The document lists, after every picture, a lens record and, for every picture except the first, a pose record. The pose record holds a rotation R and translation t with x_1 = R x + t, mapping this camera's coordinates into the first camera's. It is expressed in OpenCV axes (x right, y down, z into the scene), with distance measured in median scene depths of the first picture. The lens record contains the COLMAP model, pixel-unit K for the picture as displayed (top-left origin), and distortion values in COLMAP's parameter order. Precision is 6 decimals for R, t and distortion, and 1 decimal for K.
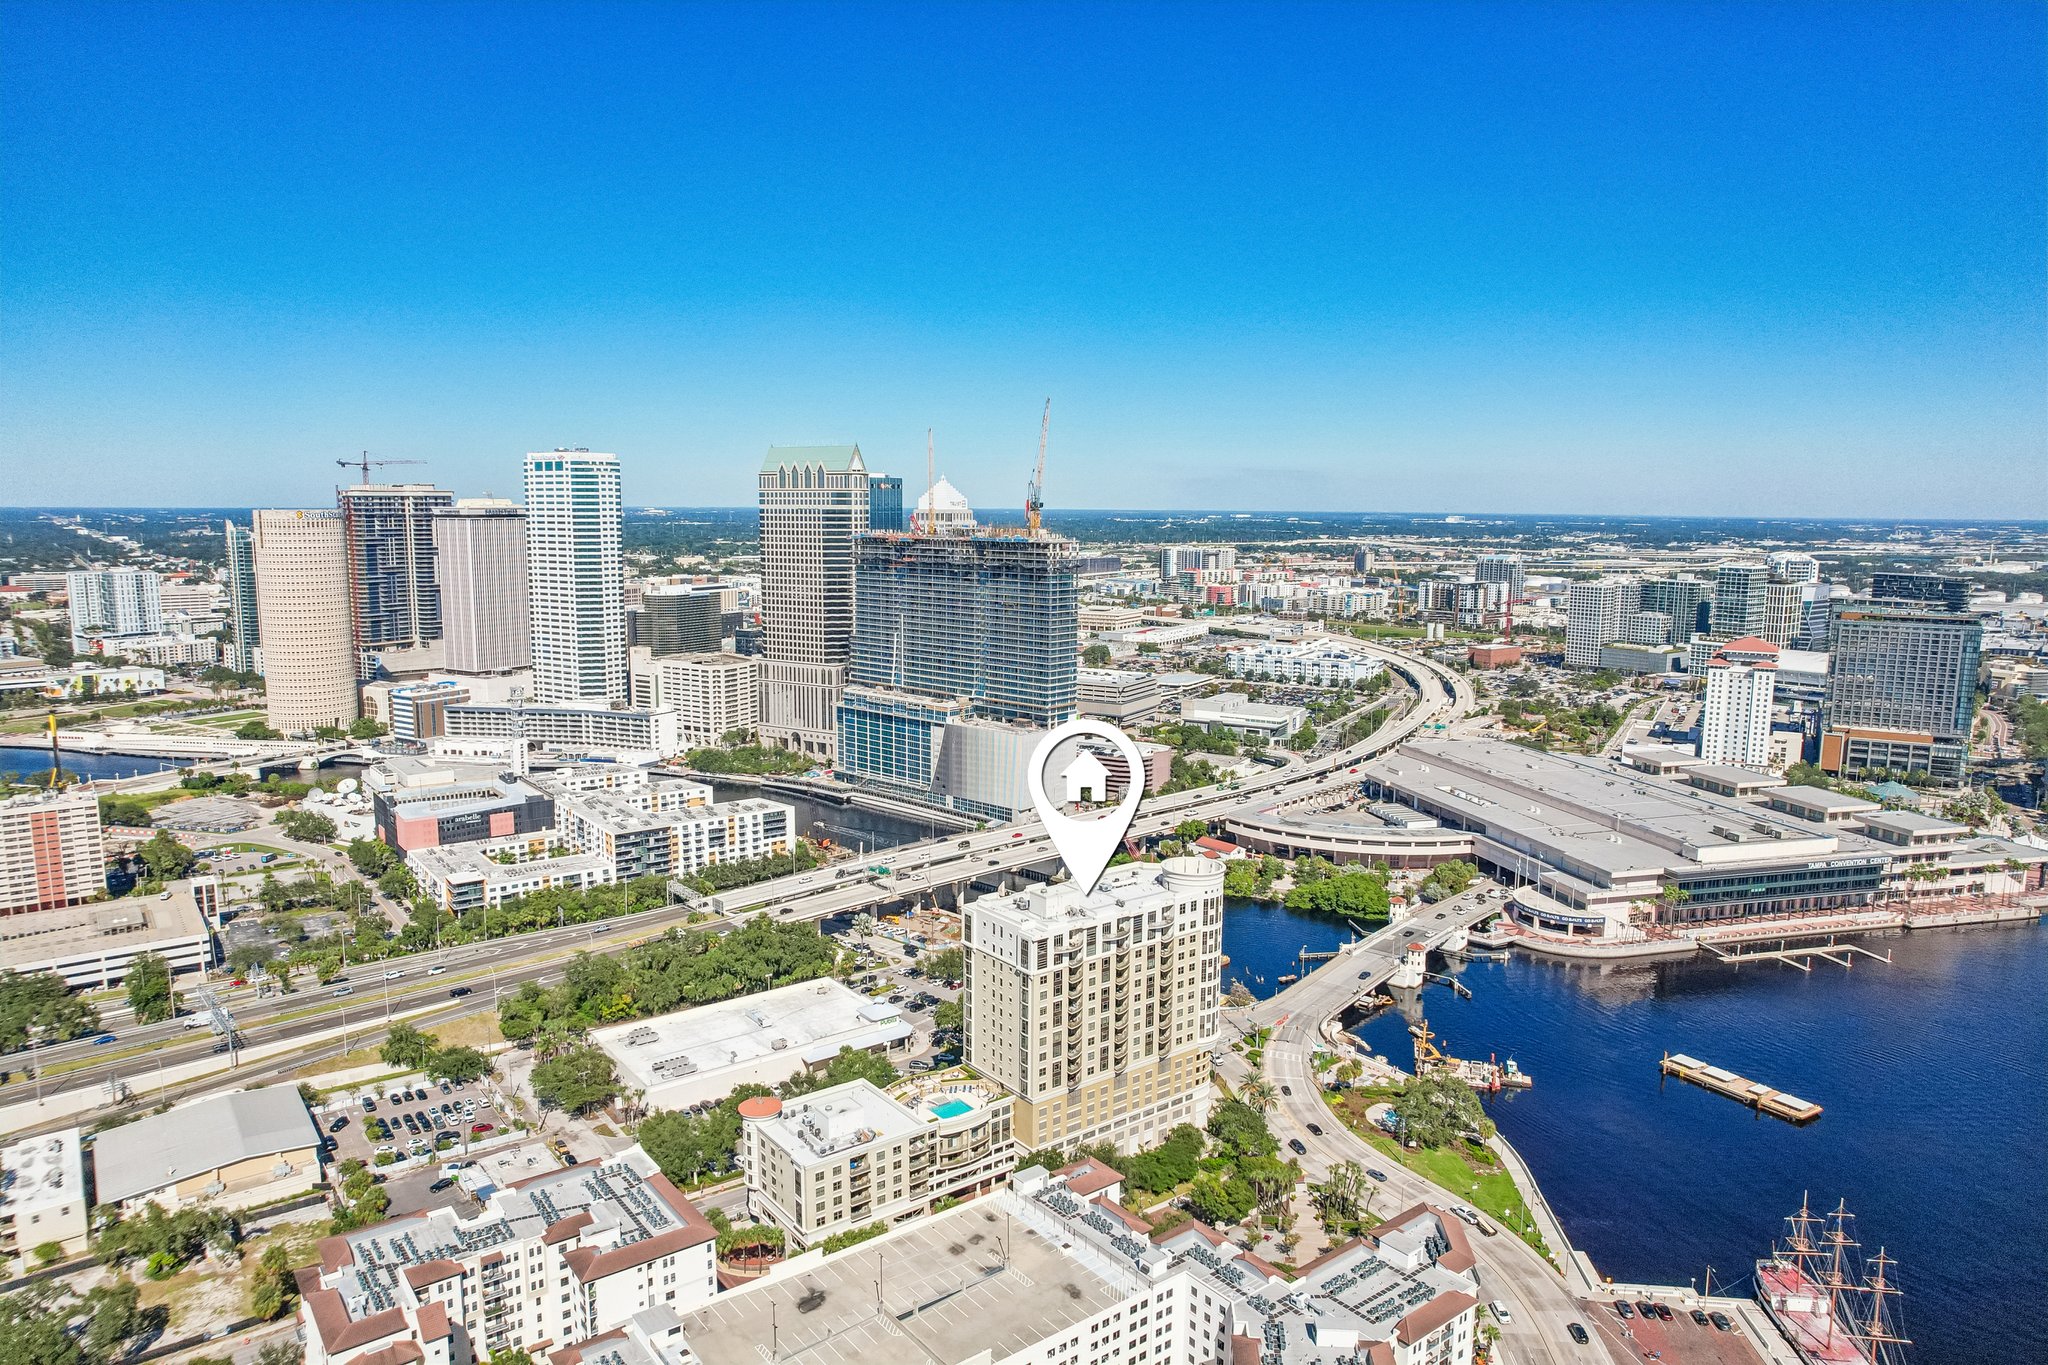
lens RADIAL K [[1309.0, 0, 1020.7], [0, 1309.0, 690.9], [0, 0, 1]] dist [-0.072785, 0.064182]
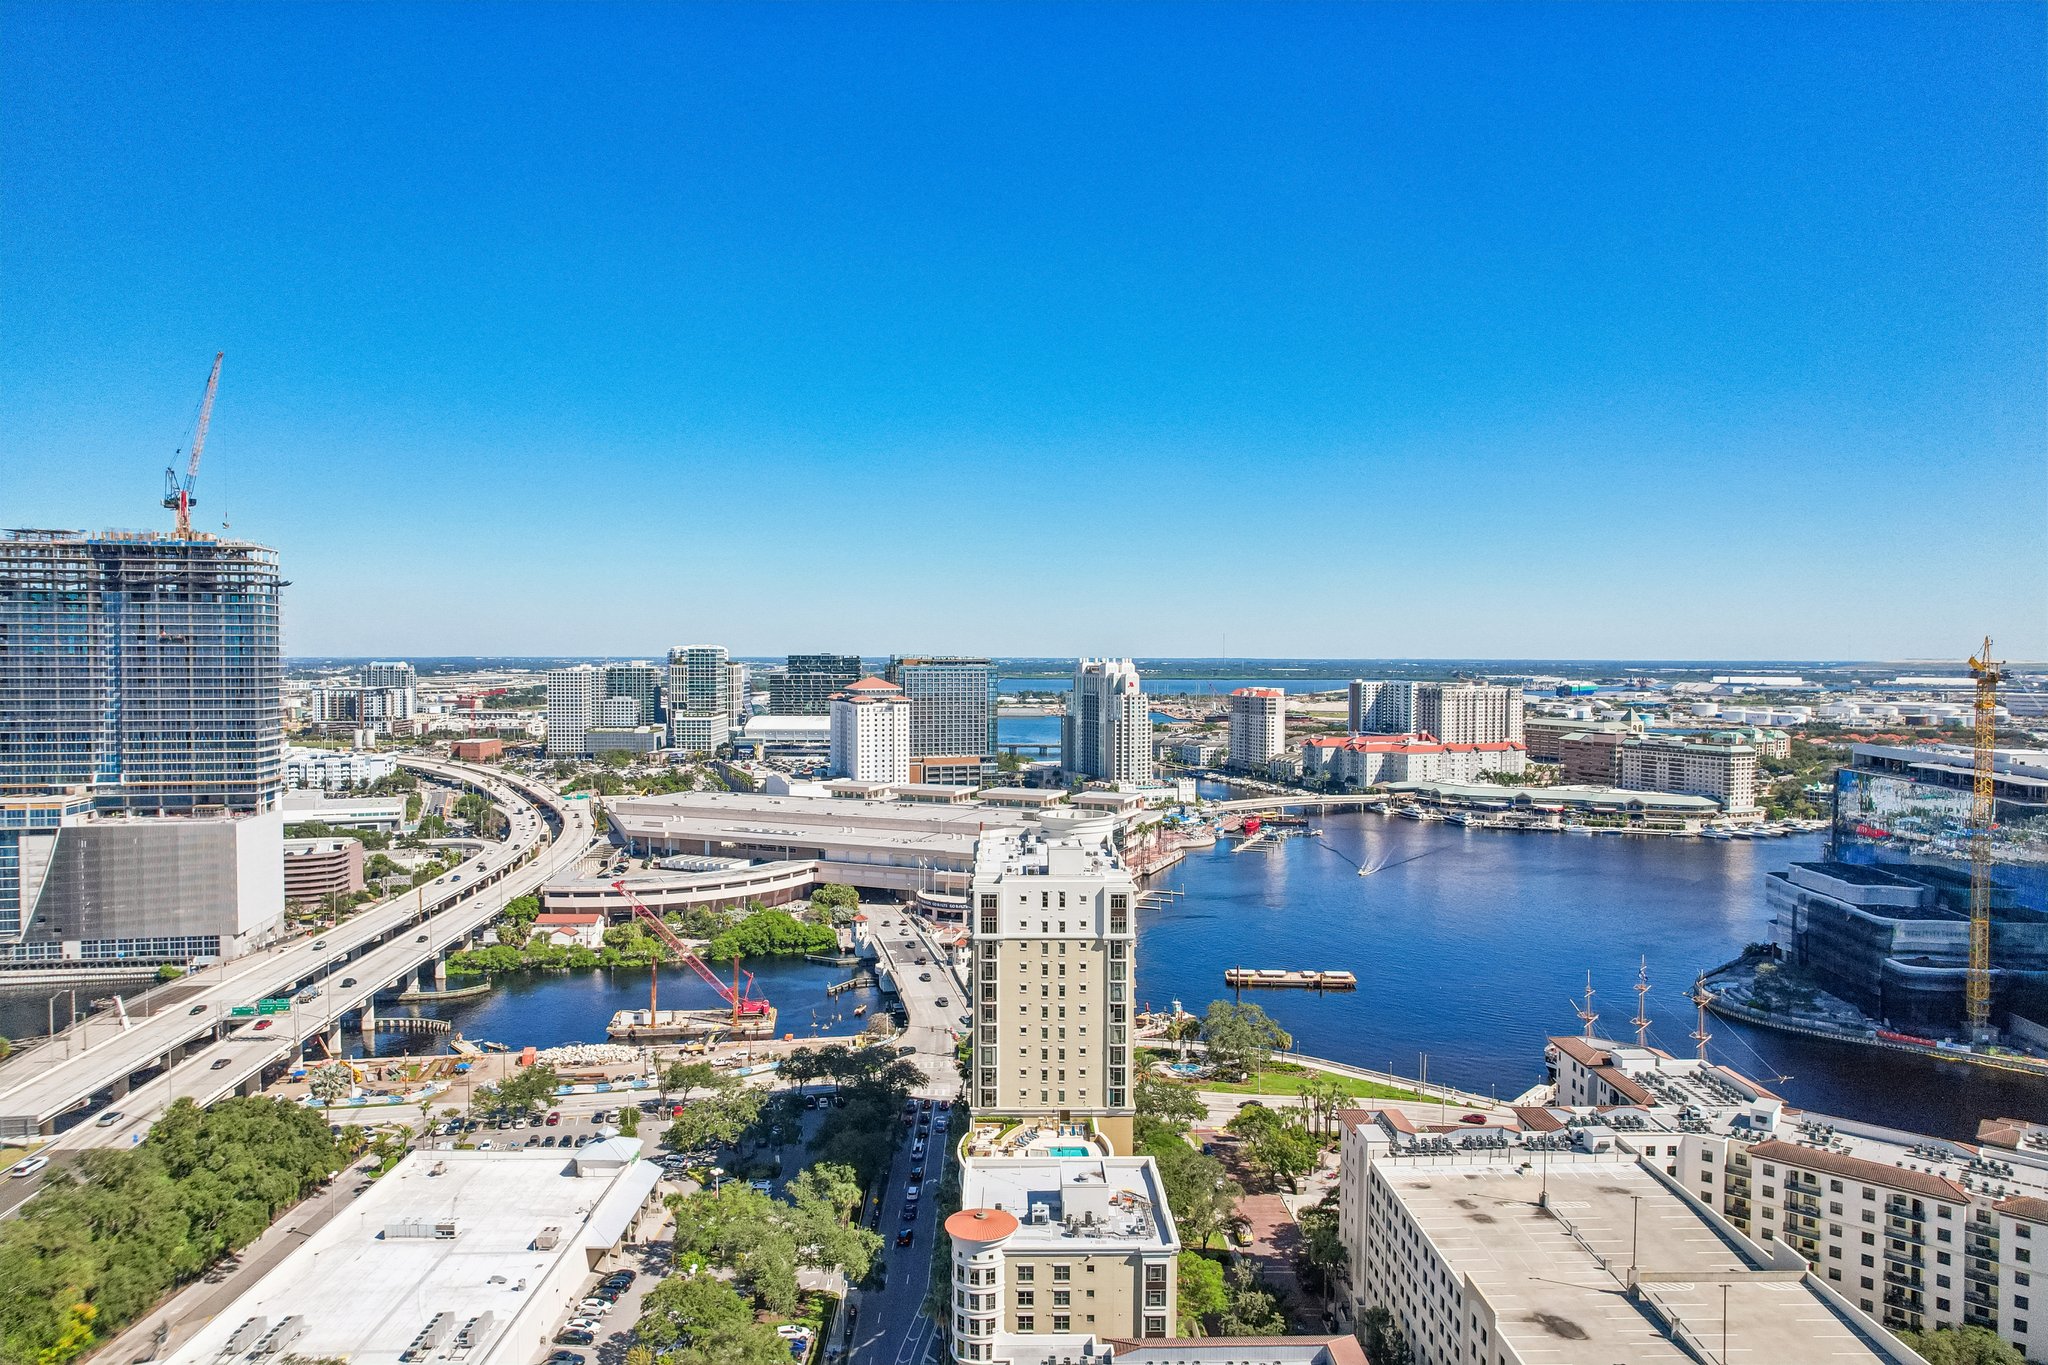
lens RADIAL K [[1309.0, 0, 1022.2], [0, 1309.0, 683.5], [0, 0, 1]] dist [-0.072785, 0.064182]
pose [[0.596241, -0.023826, 0.802452, -0.325917], [0.116535, 0.991541, -0.057148, 0.053971], [-0.794302, 0.127587, 0.593974, 0.294400]]
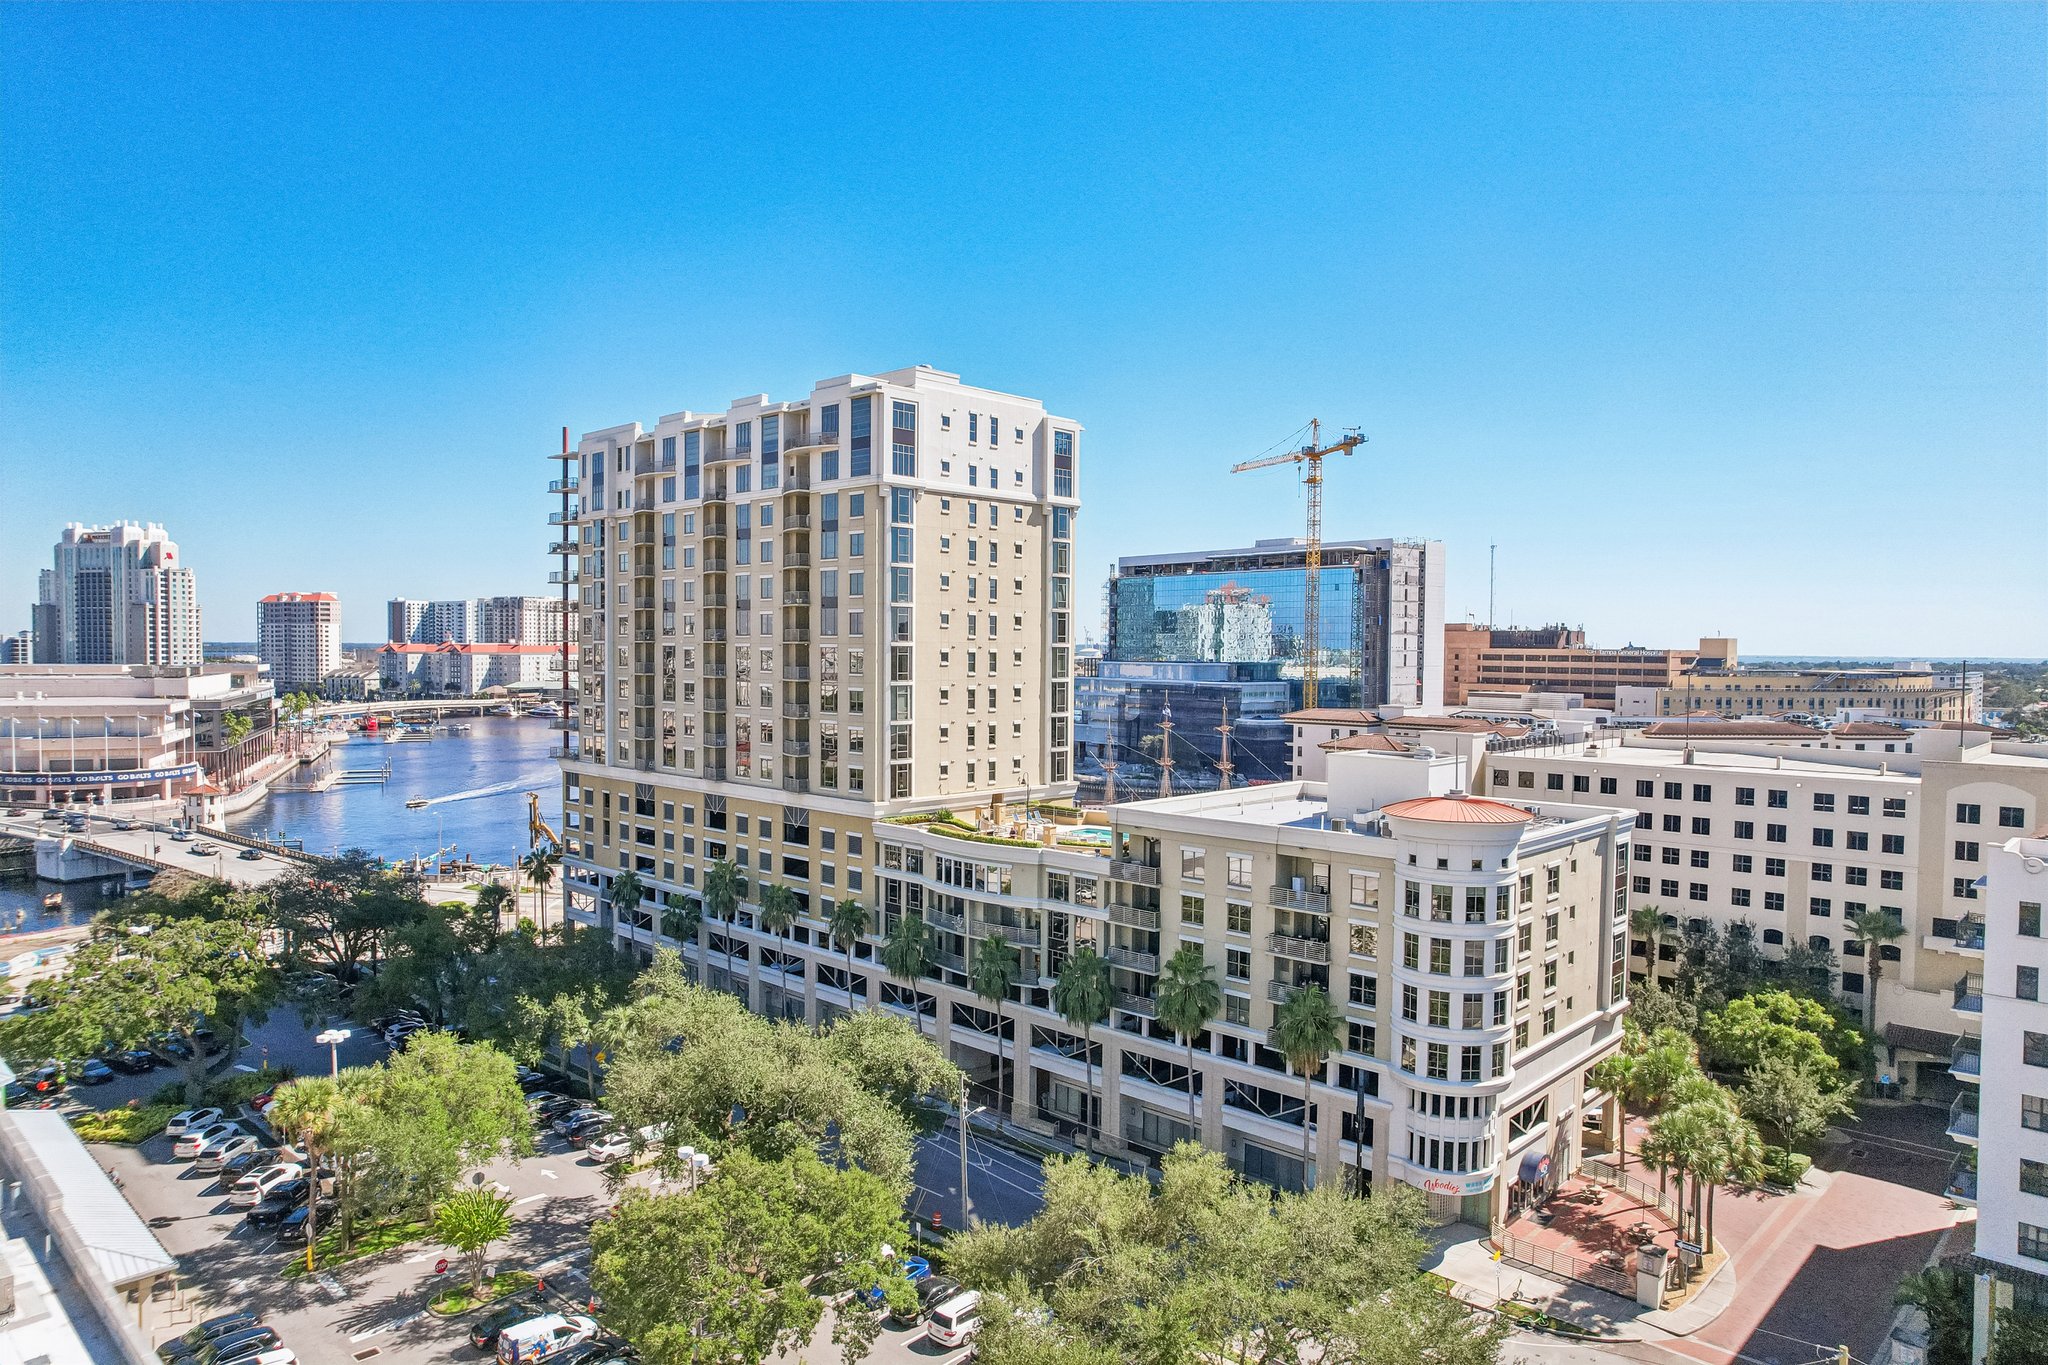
lens RADIAL K [[1309.0, 0, 1023.4], [0, 1309.0, 691.1], [0, 0, 1]] dist [-0.072785, 0.064182]
pose [[-0.152813, -0.042142, 0.987356, -0.235804], [0.133318, 0.989078, 0.062849, 0.128243], [-0.979221, 0.141237, -0.145526, 0.559117]]
